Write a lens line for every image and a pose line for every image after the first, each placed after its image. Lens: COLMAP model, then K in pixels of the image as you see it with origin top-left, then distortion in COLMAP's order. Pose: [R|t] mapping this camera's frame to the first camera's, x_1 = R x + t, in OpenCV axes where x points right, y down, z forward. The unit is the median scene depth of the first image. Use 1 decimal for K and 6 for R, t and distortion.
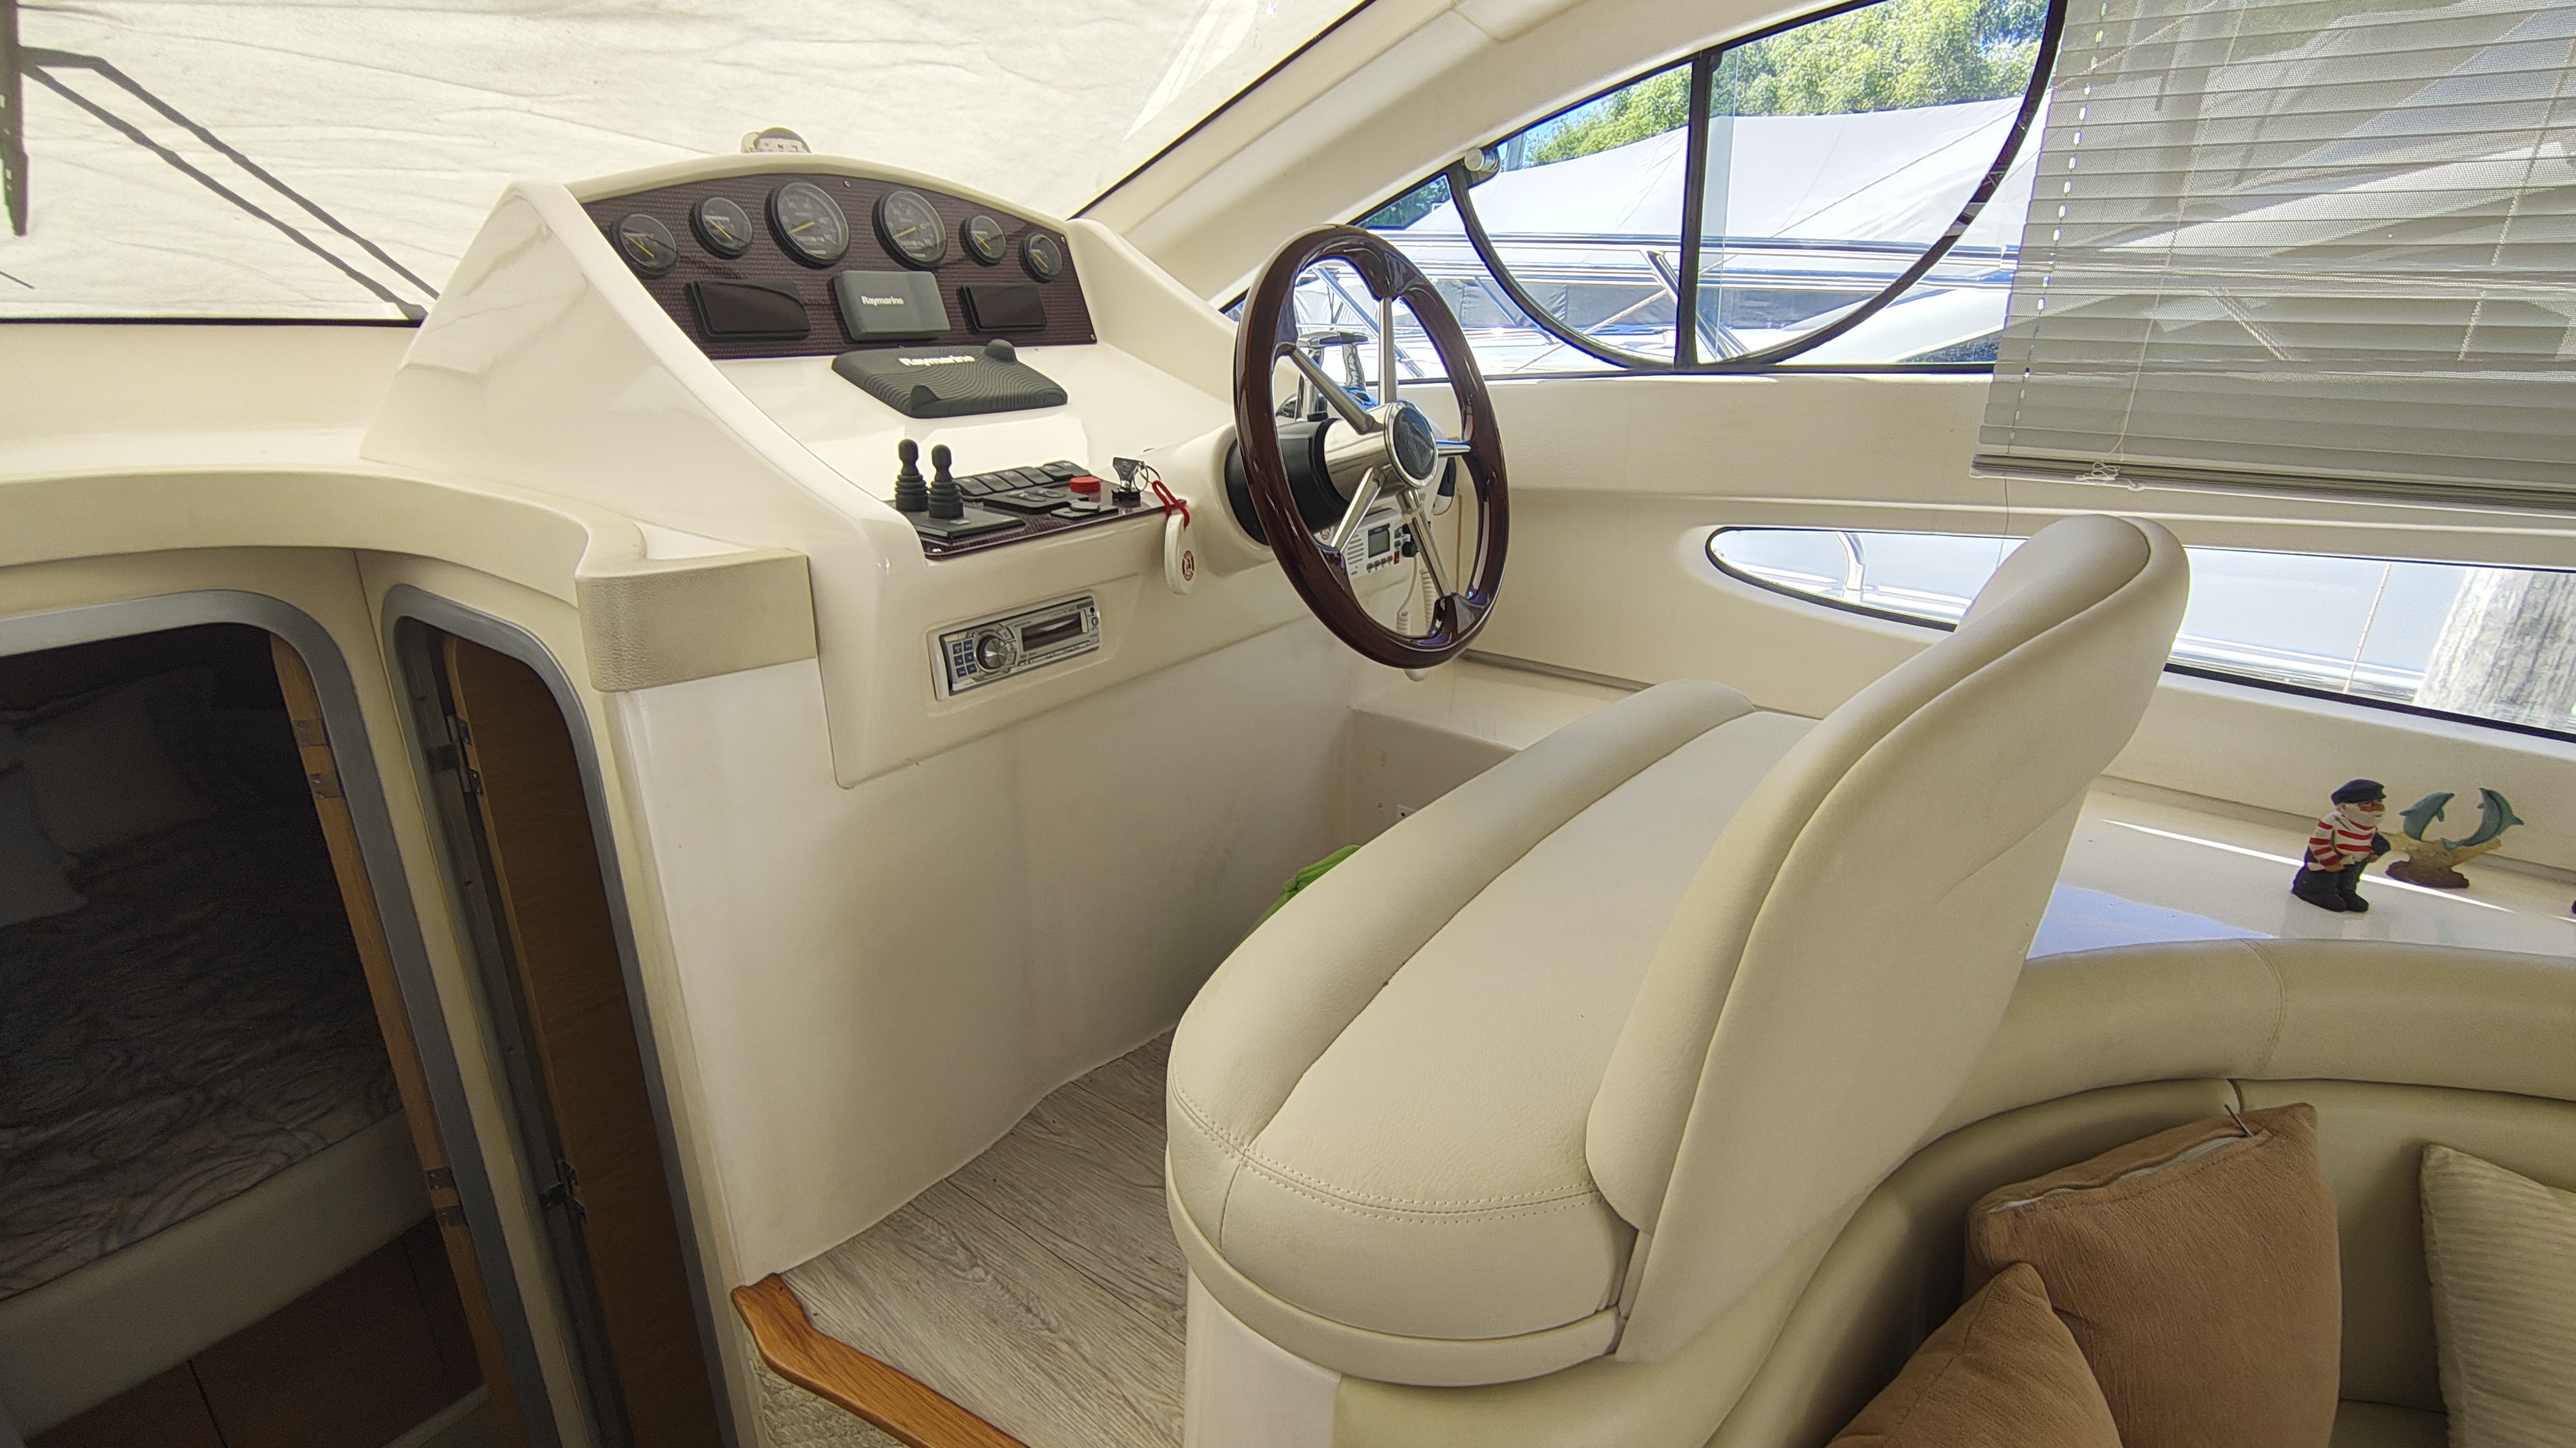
lens RADIAL K [[1228.5, 0, 1345.4], [0, 1228.5, 715.5], [0, 0, 1]] dist [0.013500, 0.000210]
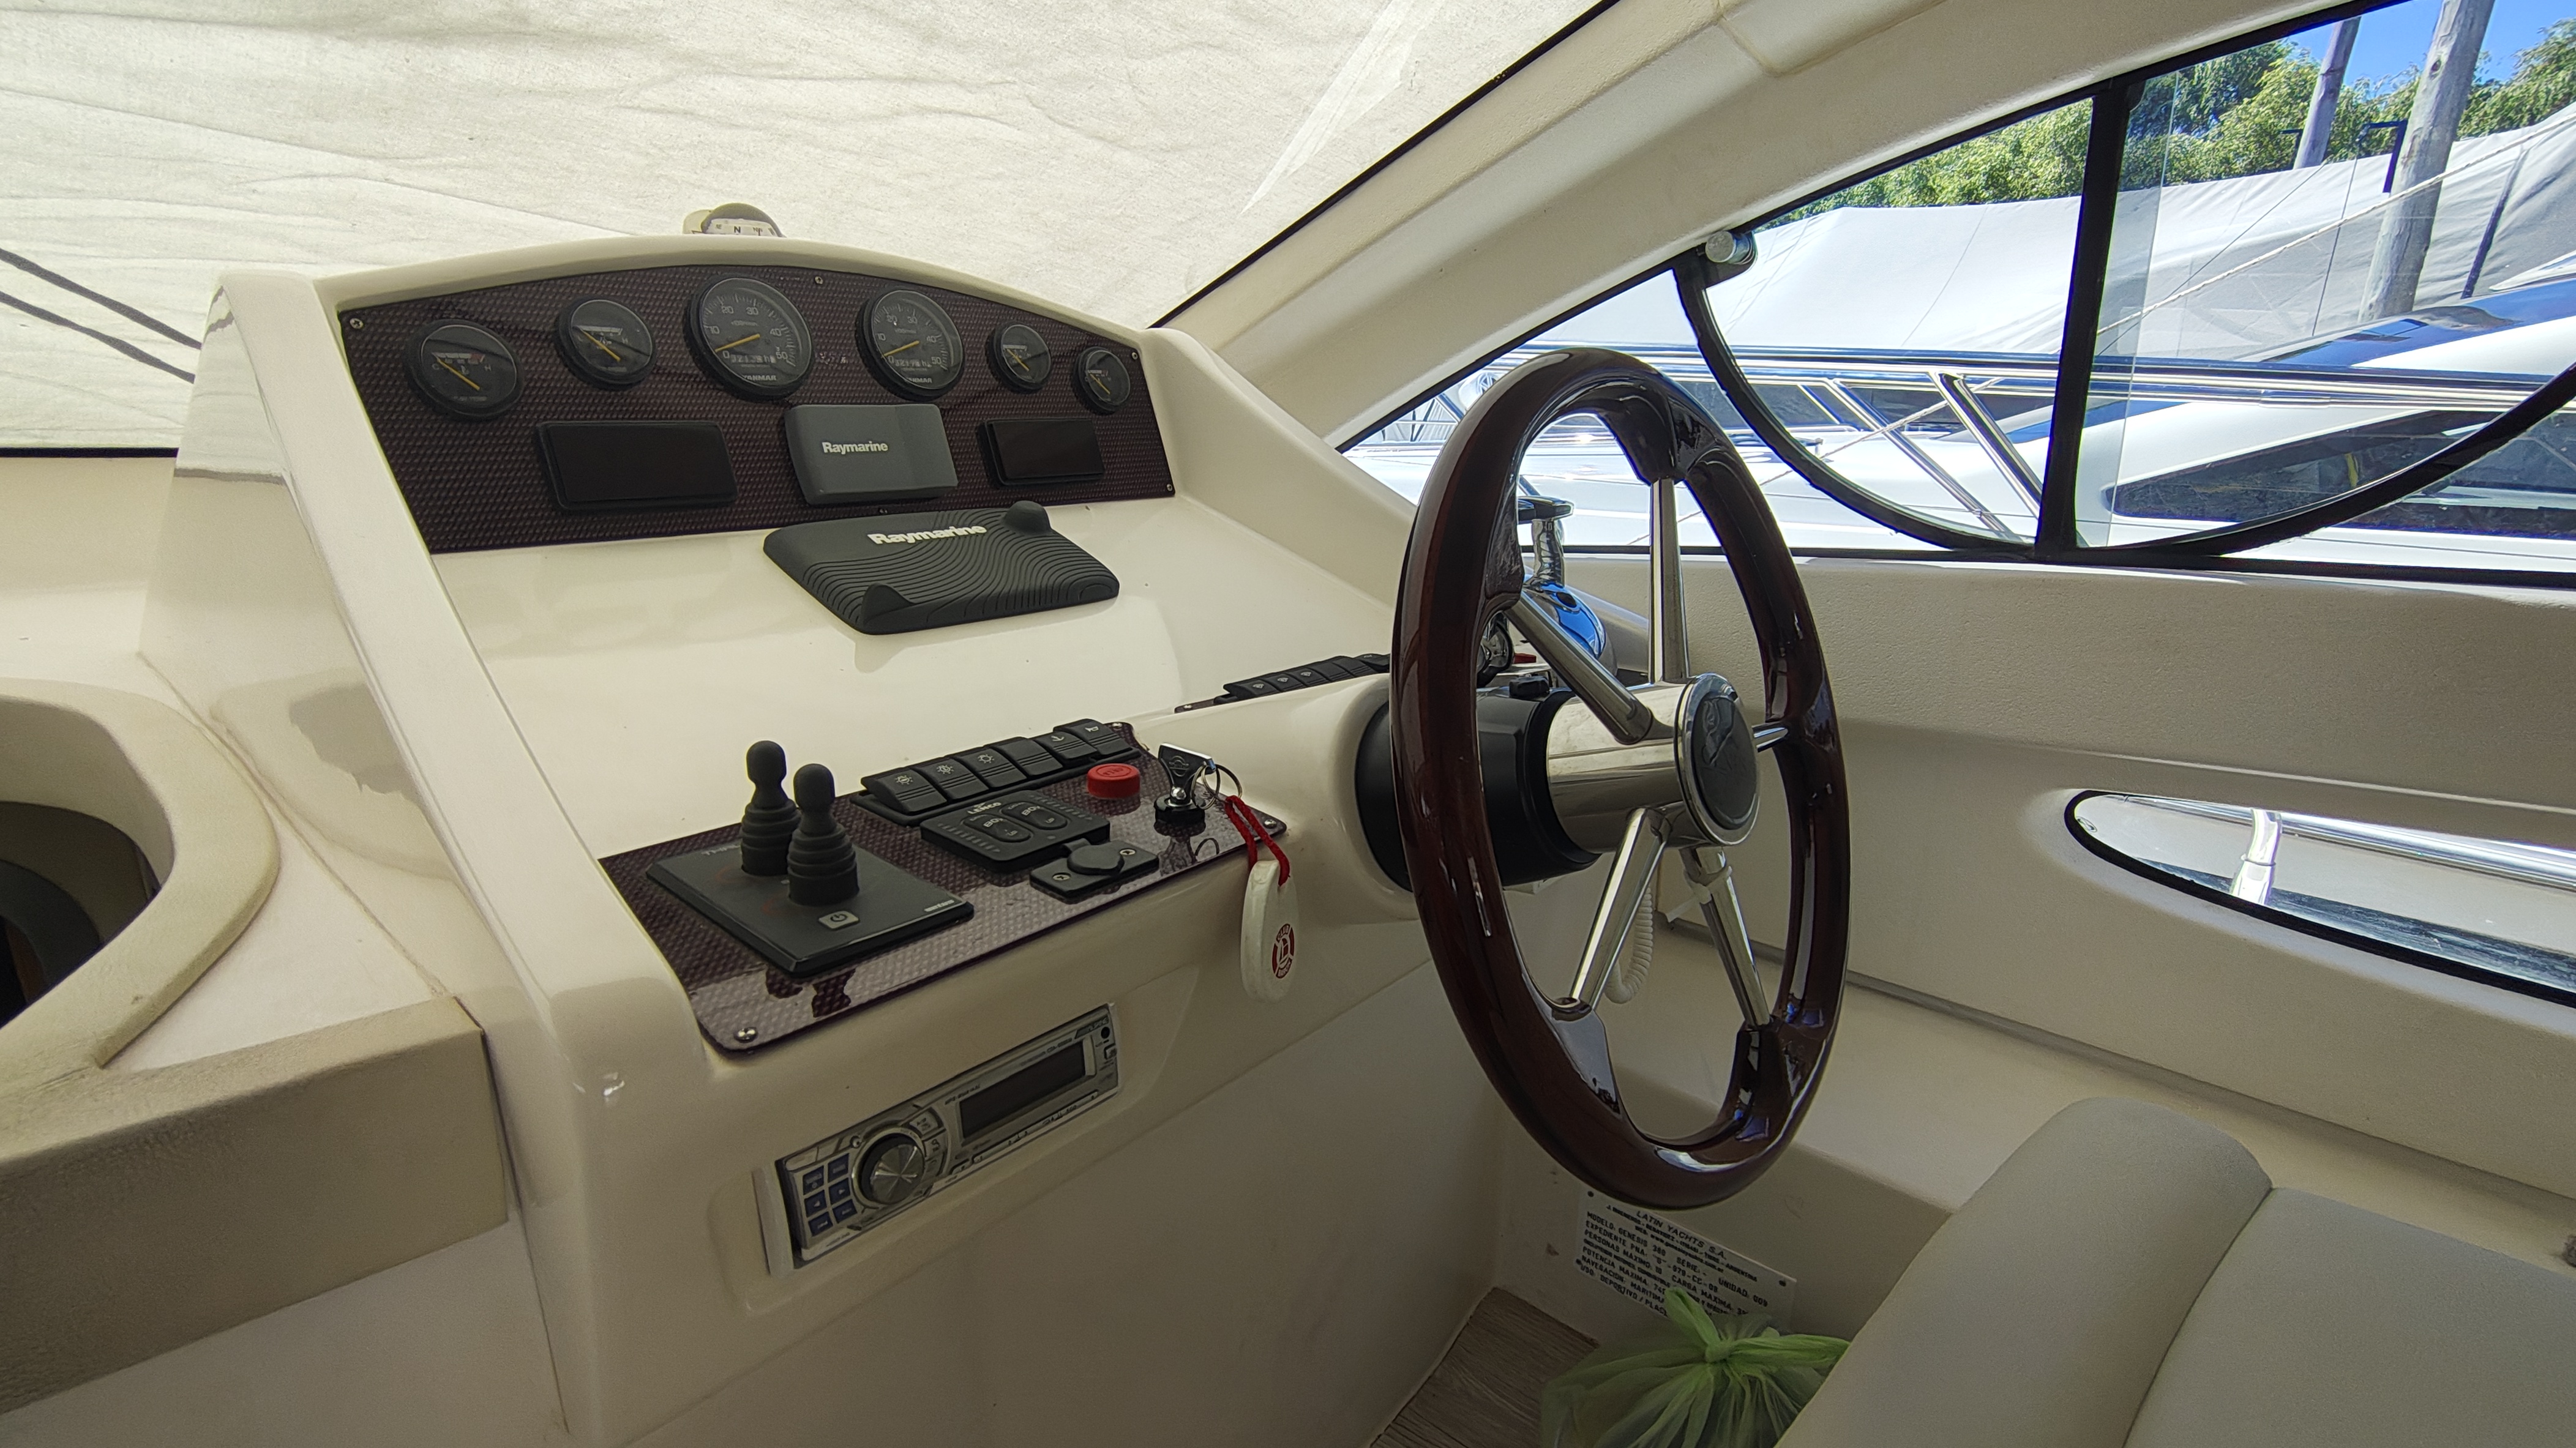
lens RADIAL K [[1228.5, 0, 1345.4], [0, 1228.5, 715.5], [0, 0, 1]] dist [0.013500, 0.000210]
pose [[0.996257, 0.029455, -0.081267, -0.047267], [-0.035301, 0.996818, -0.071463, -0.150772], [0.078903, 0.074064, 0.994127, 0.359780]]
